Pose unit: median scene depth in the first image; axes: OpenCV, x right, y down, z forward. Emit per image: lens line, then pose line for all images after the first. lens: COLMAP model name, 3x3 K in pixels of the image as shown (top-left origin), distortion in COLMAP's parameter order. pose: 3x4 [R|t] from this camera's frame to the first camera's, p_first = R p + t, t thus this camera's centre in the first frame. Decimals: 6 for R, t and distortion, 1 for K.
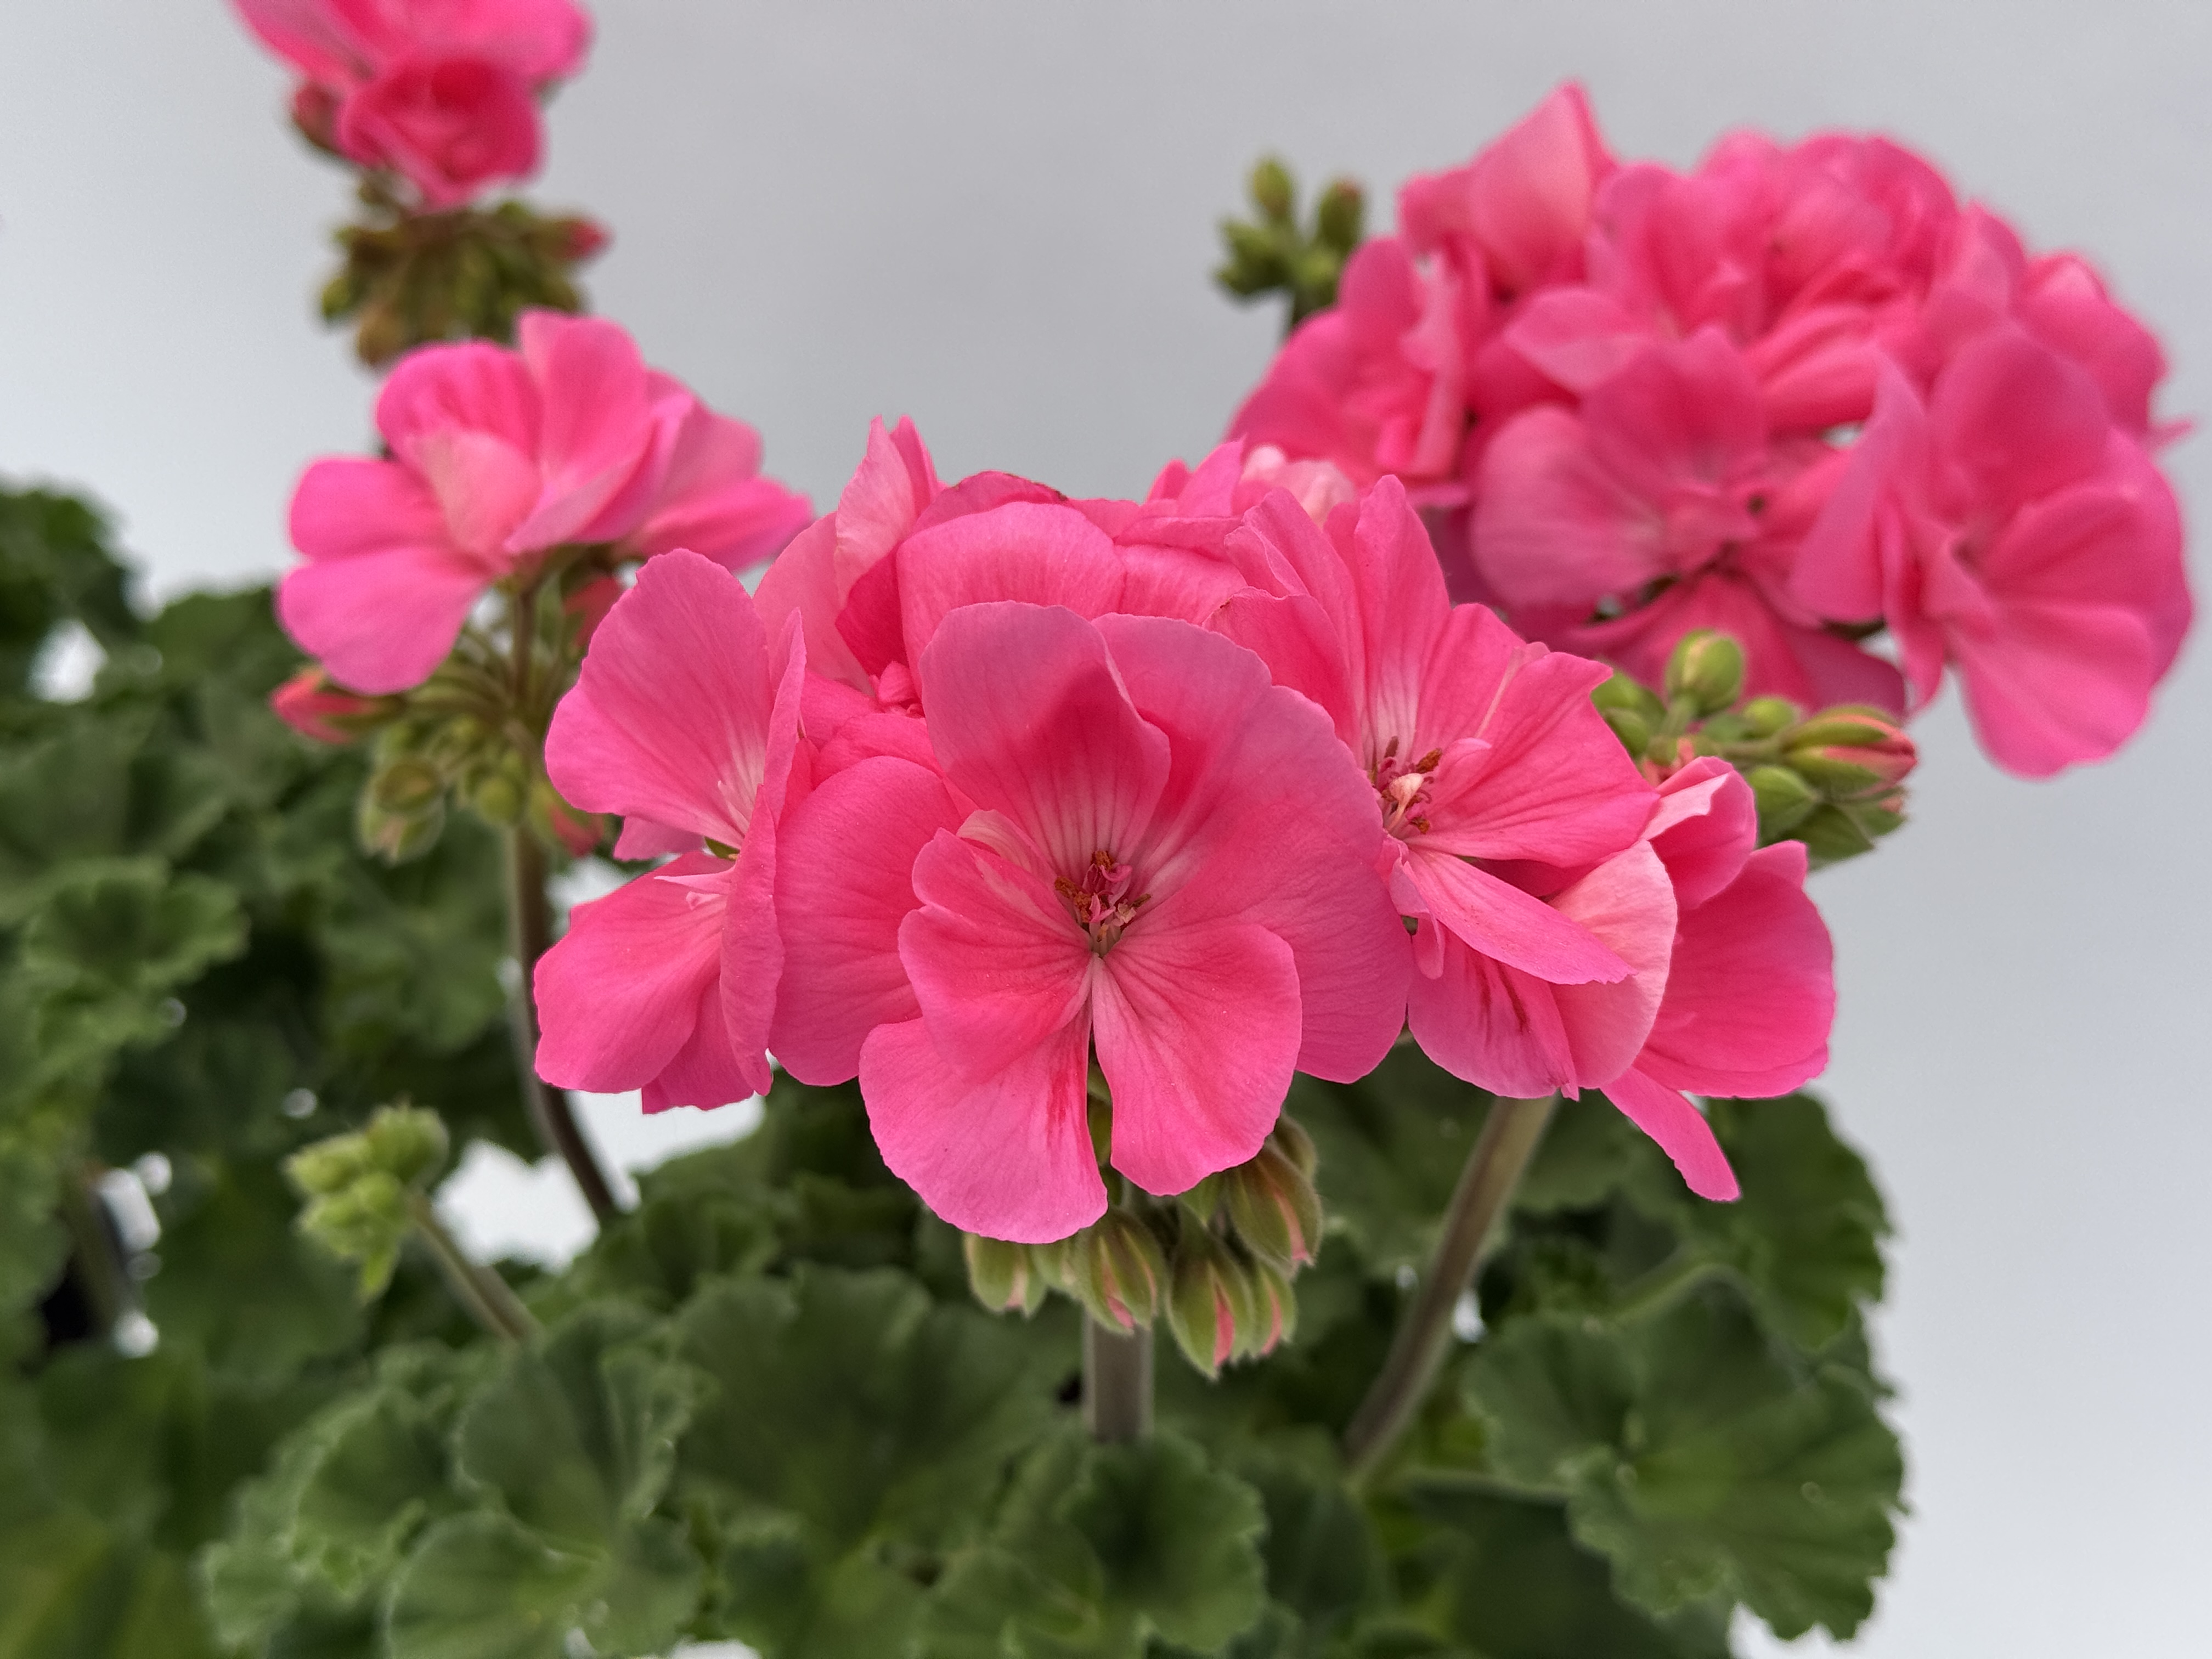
lens RADIAL K [[3355.9, 0, 1106.0], [0, 3355.9, 829.5], [0, 0, 1]] dist [0.045457, -0.007483]
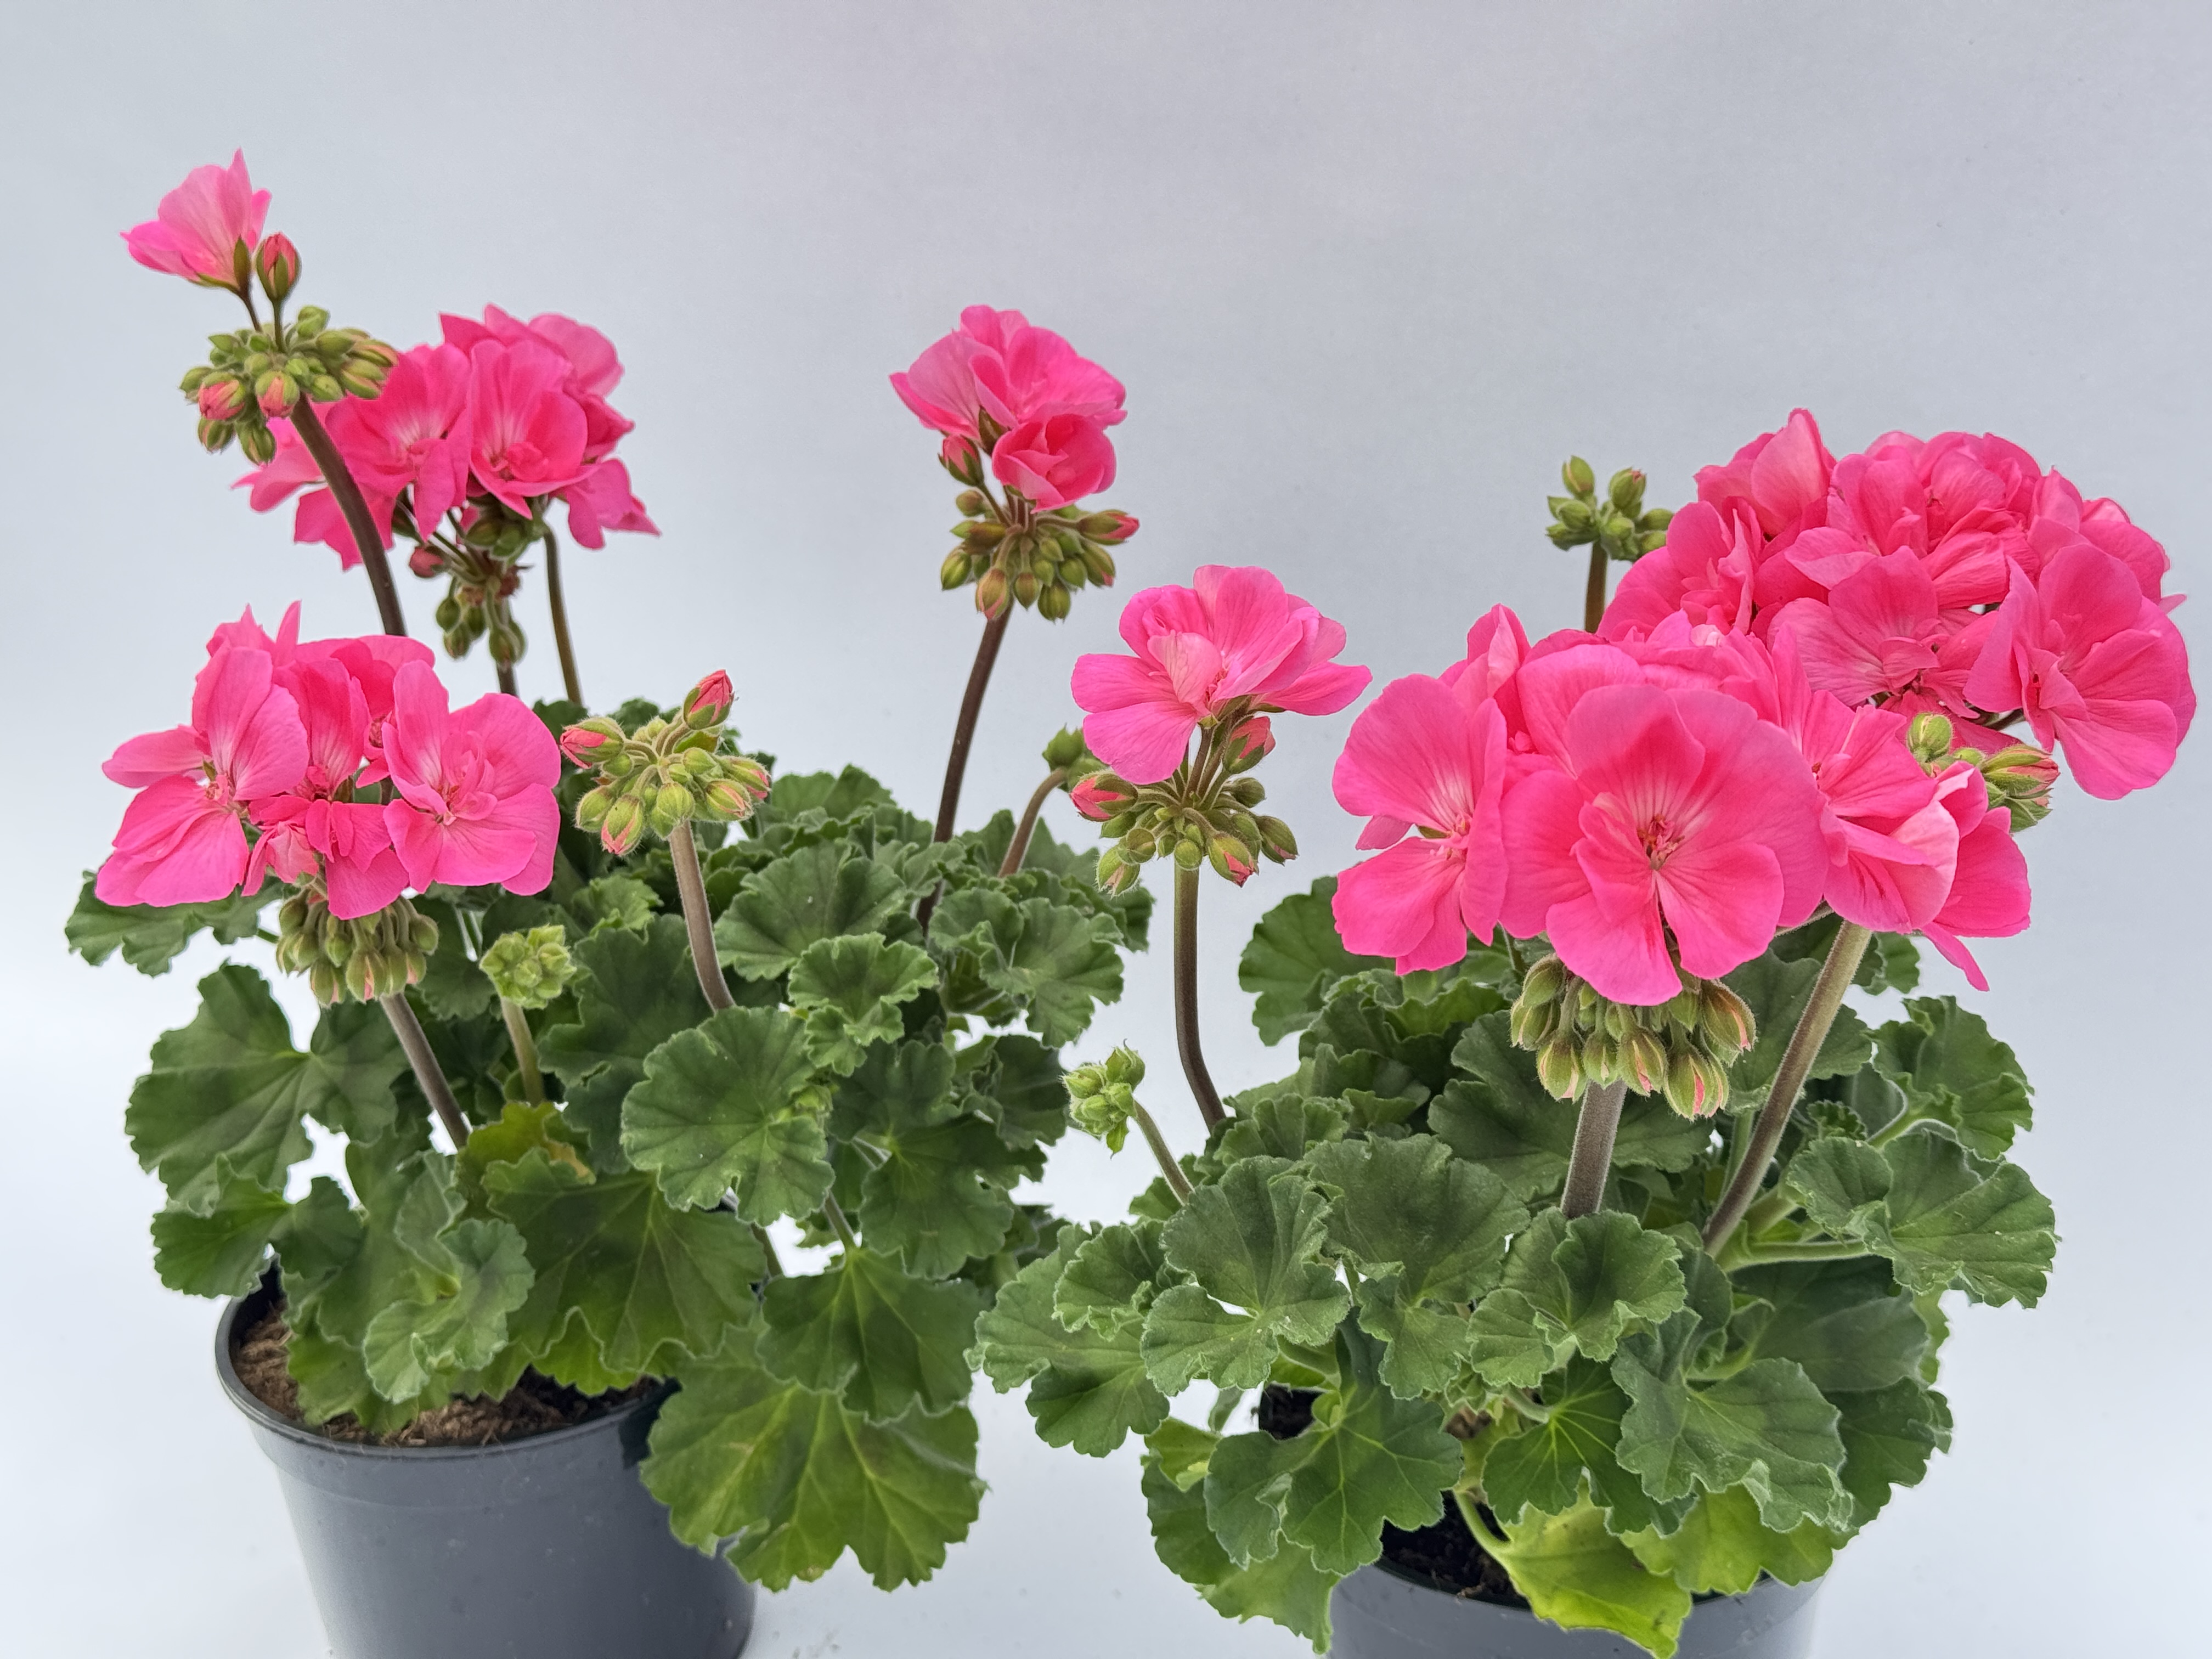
lens RADIAL K [[3161.7, 0, 1106.0], [0, 3161.7, 829.5], [0, 0, 1]] dist [0.099778, -0.060101]
pose [[0.999363, -0.034960, 0.007196, -0.246236], [0.035424, 0.996160, -0.080064, 0.110921], [-0.004369, 0.080268, 0.996764, -0.613569]]
